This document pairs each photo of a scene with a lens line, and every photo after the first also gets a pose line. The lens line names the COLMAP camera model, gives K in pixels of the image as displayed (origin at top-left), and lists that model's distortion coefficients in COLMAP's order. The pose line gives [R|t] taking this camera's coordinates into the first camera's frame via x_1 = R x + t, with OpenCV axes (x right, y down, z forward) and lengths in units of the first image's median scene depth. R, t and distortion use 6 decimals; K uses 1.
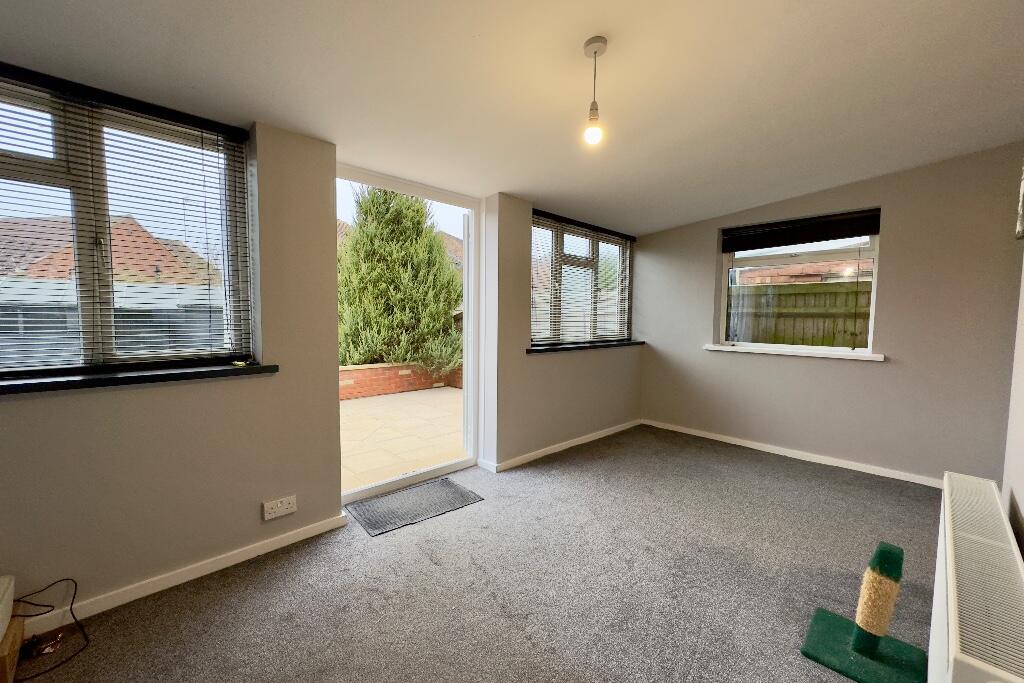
lens RADIAL K [[407.1, 0, 513.5], [0, 407.1, 340.6], [0, 0, 1]] dist [0.000555, -0.000197]
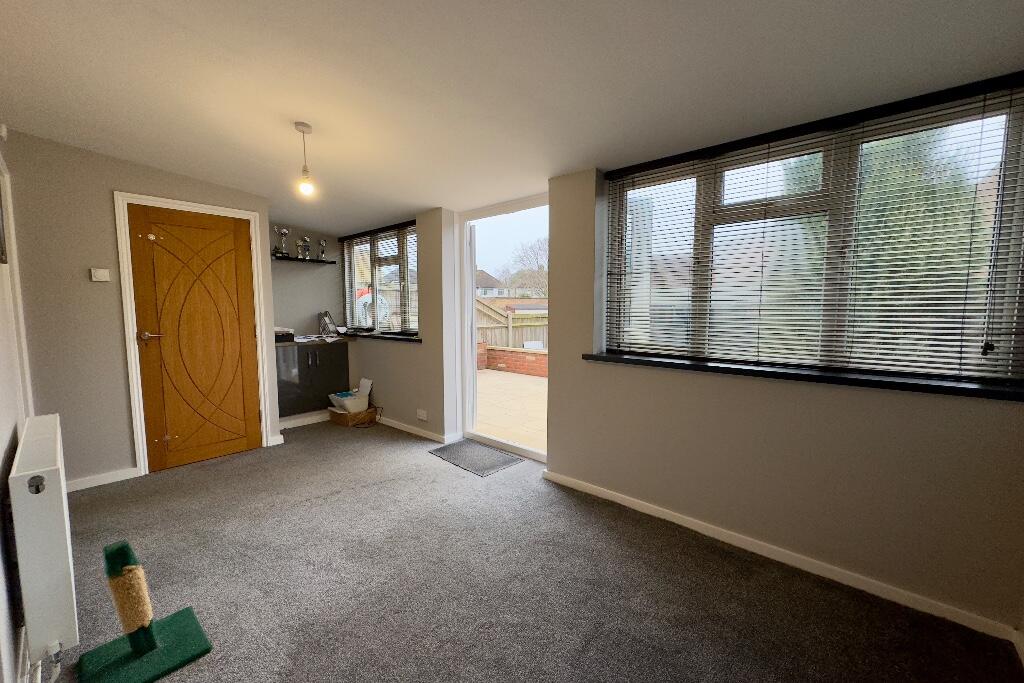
lens RADIAL K [[391.4, 0, 514.1], [0, 391.4, 344.8], [0, 0, 1]] dist [0.000076, -0.000043]
pose [[0.101654, 0.076490, -0.991875, 0.763561], [-0.063163, 0.995524, 0.070298, -0.041289], [0.992813, 0.055503, 0.106030, 0.748262]]
